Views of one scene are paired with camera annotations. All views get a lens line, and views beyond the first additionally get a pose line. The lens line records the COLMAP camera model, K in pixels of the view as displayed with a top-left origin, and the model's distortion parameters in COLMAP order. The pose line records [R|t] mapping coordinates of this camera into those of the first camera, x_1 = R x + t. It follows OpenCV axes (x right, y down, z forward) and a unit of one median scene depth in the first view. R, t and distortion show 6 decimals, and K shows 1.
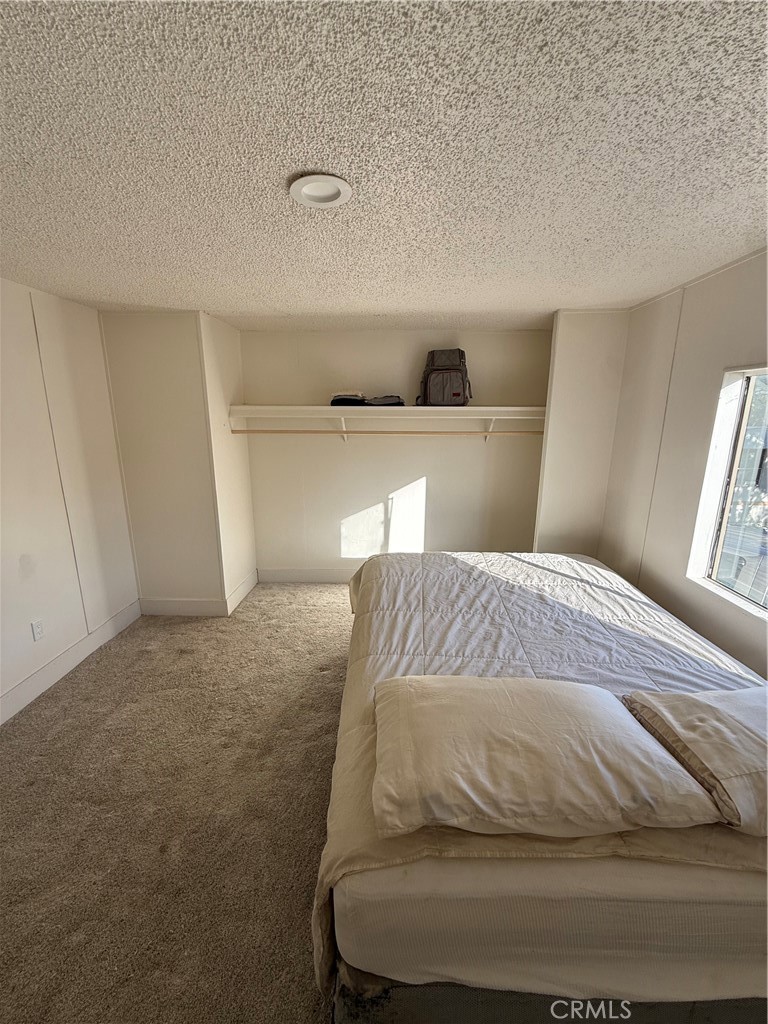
lens RADIAL K [[408.9, 0, 384.7], [0, 408.9, 510.2], [0, 0, 1]] dist [-0.003704, 0.000560]
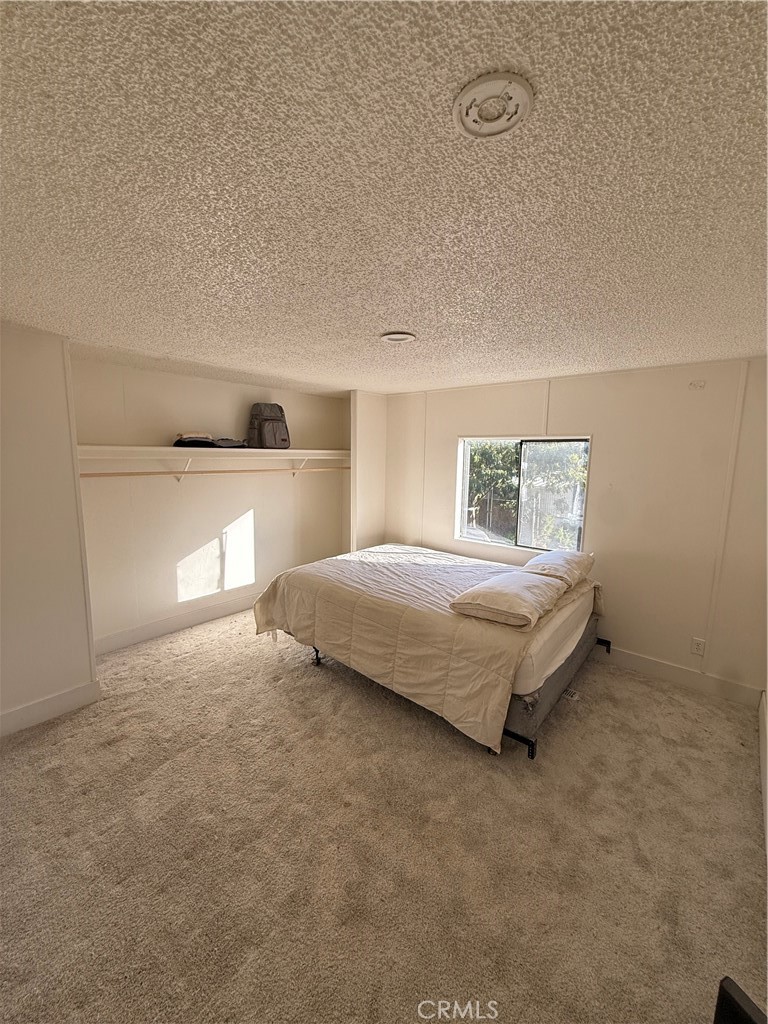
lens RADIAL K [[408.9, 0, 381.5], [0, 408.9, 511.6], [0, 0, 1]] dist [-0.003704, 0.000560]
pose [[0.621866, -0.104921, 0.776063, -0.629699], [0.168755, 0.985656, -0.001968, -0.013532], [-0.764725, 0.132188, 0.630652, 0.007530]]
